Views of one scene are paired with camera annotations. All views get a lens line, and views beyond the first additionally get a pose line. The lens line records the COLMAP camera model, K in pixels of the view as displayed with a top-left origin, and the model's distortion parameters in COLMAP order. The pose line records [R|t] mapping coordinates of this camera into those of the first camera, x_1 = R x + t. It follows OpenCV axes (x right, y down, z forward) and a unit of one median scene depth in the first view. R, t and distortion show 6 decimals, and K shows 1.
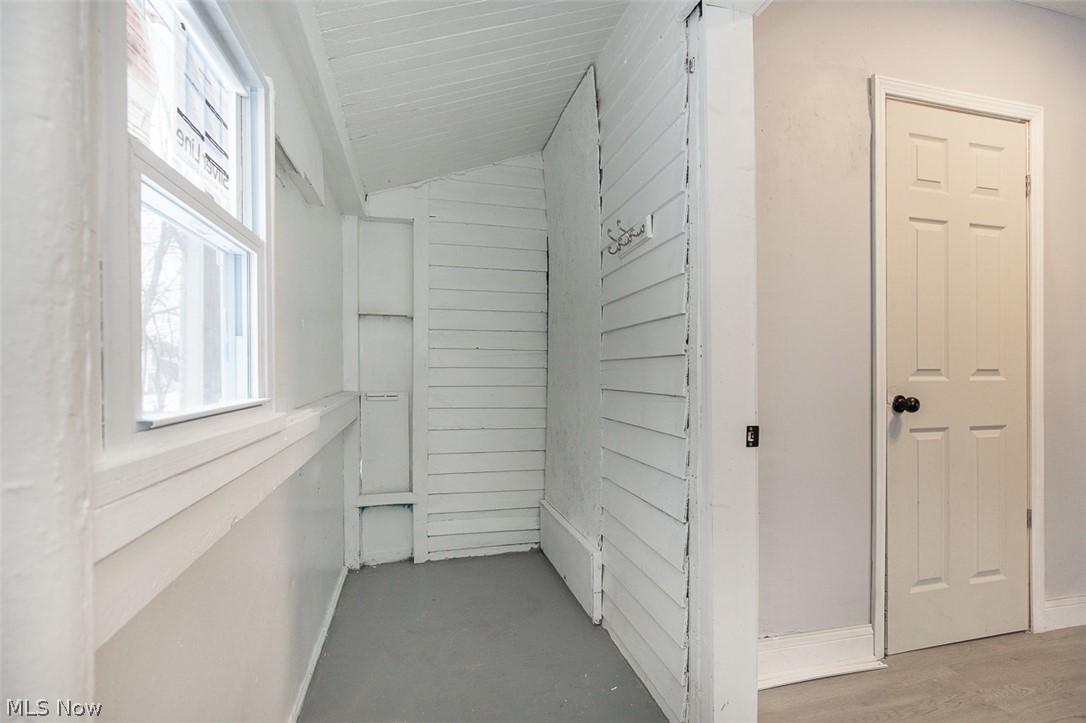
lens RADIAL K [[499.7, 0, 541.0], [0, 499.7, 361.3], [0, 0, 1]] dist [-0.009754, 0.000136]
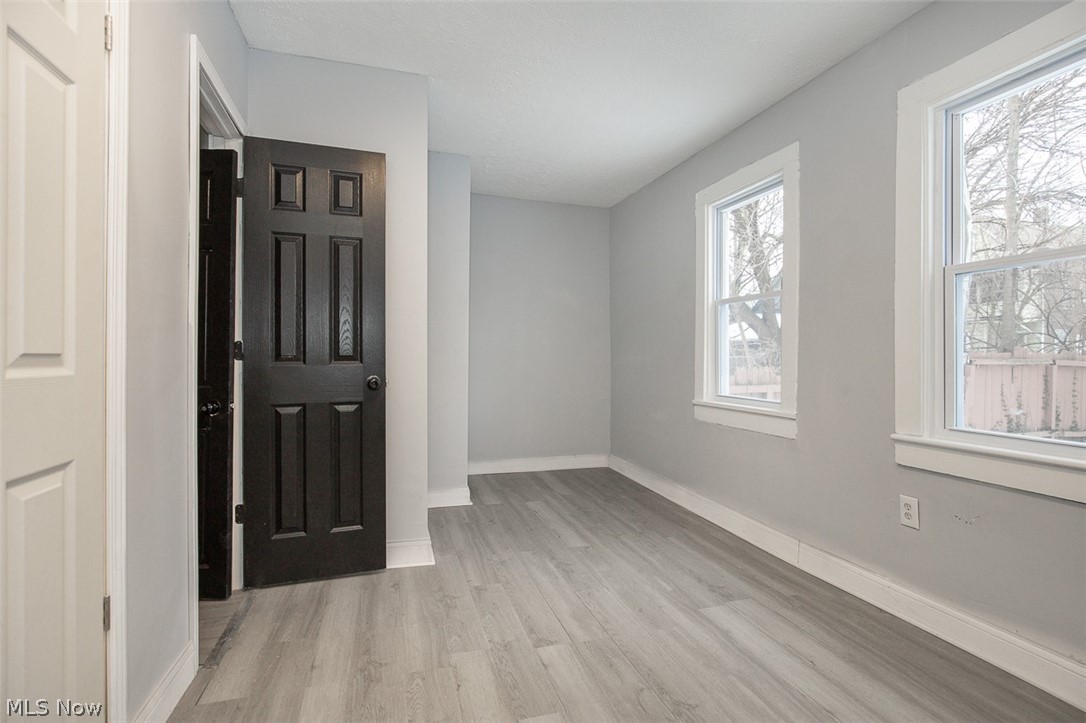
lens RADIAL K [[499.7, 0, 541.0], [0, 499.7, 361.3], [0, 0, 1]] dist [-0.009754, 0.000136]
pose [[-0.058812, -0.012553, 0.998190, 0.383926], [-0.005605, 0.999909, 0.012244, 0.014415], [-0.998253, -0.004875, -0.058877, 0.533052]]
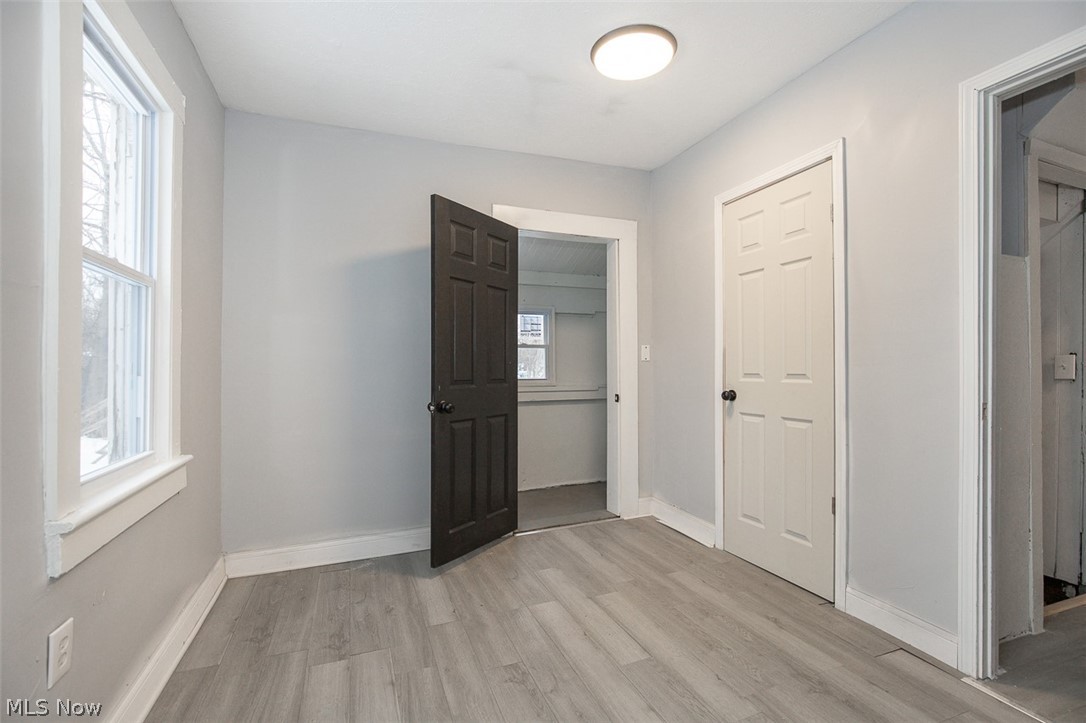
lens RADIAL K [[499.7, 0, 541.0], [0, 499.7, 361.3], [0, 0, 1]] dist [-0.009754, 0.000136]
pose [[0.126293, -0.020079, -0.991790, 2.063088], [0.005370, 0.999794, -0.019557, 0.005255], [0.991978, -0.002856, 0.126375, 0.188274]]
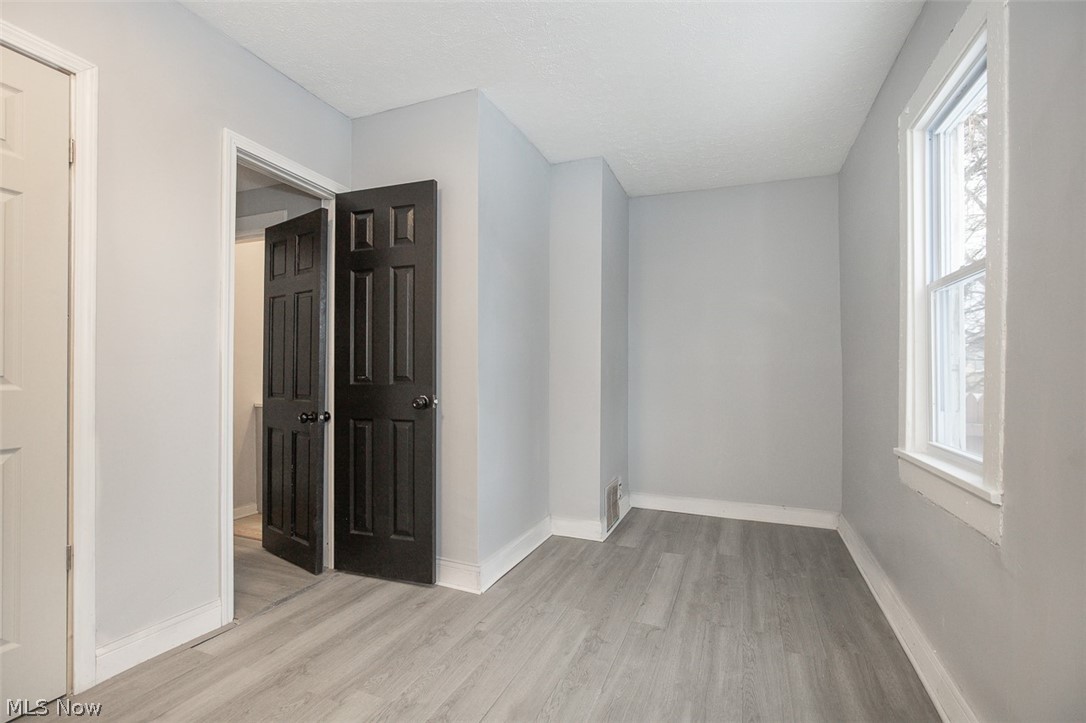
lens RADIAL K [[488.8, 0, 541.4], [0, 488.8, 379.9], [0, 0, 1]] dist [-0.010819, 0.000092]
pose [[0.581716, -0.007116, 0.813361, 0.796540], [-0.004052, 0.999924, 0.011646, 0.009535], [-0.813382, -0.010070, 0.581643, -0.105987]]
